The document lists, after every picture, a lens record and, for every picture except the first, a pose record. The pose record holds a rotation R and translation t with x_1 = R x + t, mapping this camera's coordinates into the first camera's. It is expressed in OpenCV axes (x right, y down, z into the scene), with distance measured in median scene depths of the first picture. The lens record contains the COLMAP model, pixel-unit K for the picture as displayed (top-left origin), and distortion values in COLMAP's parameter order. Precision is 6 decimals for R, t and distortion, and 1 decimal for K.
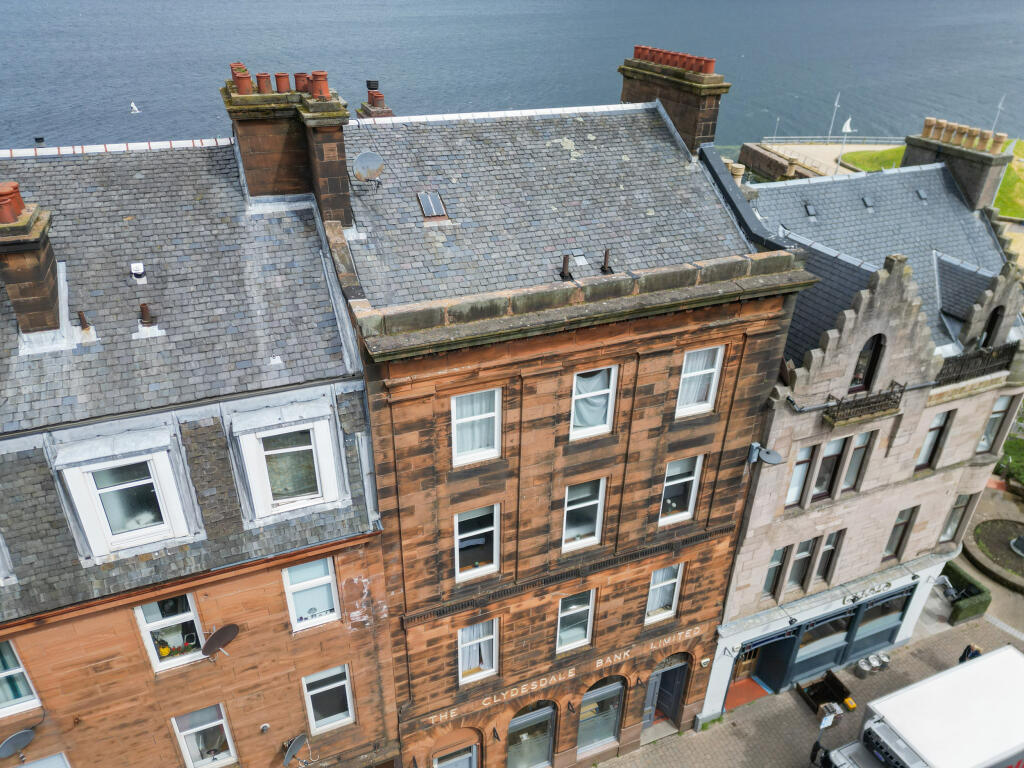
lens RADIAL K [[718.6, 0, 512.0], [0, 718.6, 384.0], [0, 0, 1]] dist [0.050130, -0.000840]
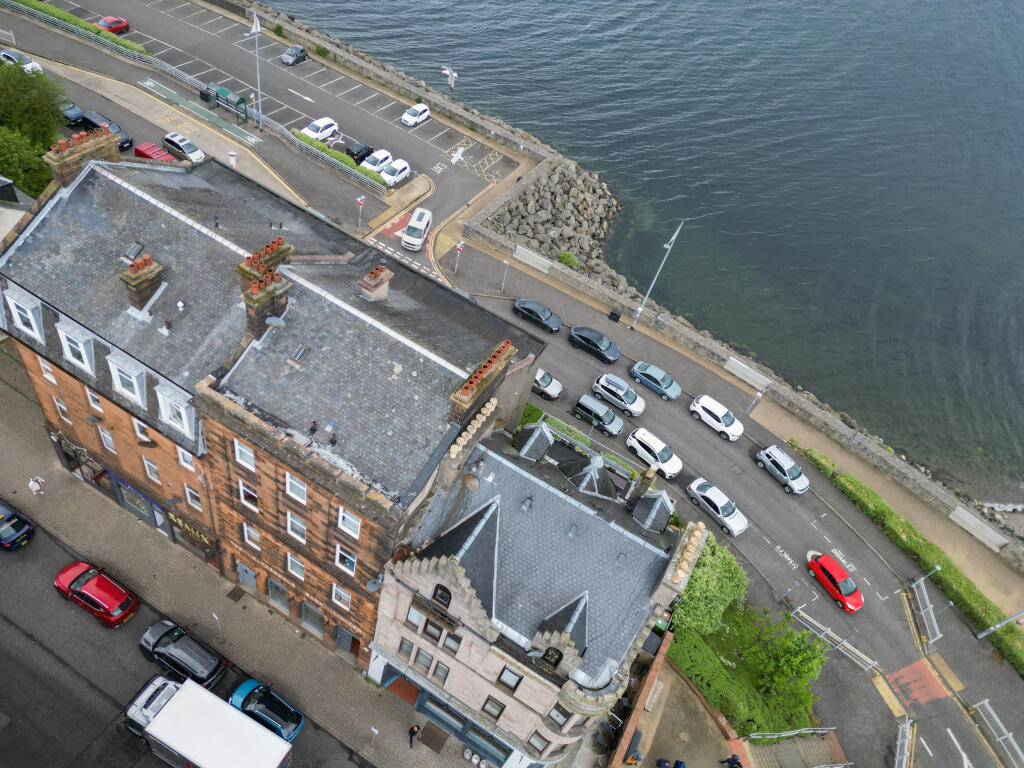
lens RADIAL K [[718.6, 0, 512.0], [0, 718.6, 384.0], [0, 0, 1]] dist [0.050130, -0.000840]
pose [[0.613894, 0.656238, -0.438732, 1.127216], [-0.556445, 0.753966, 0.349148, -1.172509], [0.559913, 0.029791, 0.828016, -0.264403]]
